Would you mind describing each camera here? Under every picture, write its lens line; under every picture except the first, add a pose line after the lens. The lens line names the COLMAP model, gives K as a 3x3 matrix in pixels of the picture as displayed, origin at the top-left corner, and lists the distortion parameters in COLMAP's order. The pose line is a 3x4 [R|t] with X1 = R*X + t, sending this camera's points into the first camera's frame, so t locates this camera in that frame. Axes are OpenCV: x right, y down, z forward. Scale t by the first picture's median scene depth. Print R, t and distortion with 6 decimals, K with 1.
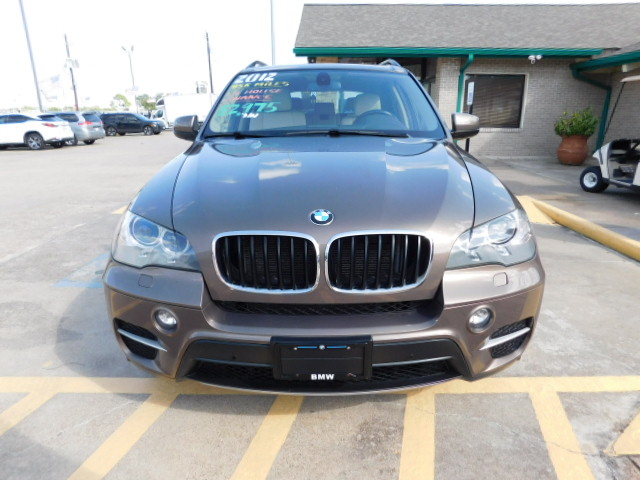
lens RADIAL K [[422.7, 0, 318.5], [0, 422.7, 241.1], [0, 0, 1]] dist [-0.043606, 0.014550]
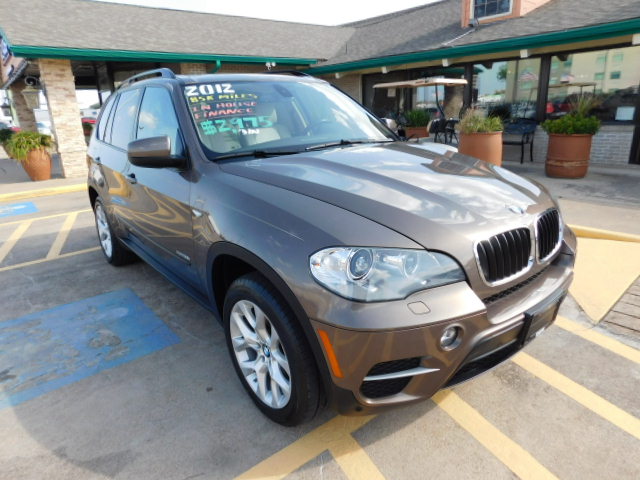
lens RADIAL K [[422.7, 0, 319.6], [0, 422.7, 239.5], [0, 0, 1]] dist [-0.043606, 0.014550]
pose [[0.759132, -0.214999, 0.614405, -0.317018], [0.219924, 0.973089, 0.068785, -0.048349], [-0.612660, 0.082906, 0.785986, 0.101699]]
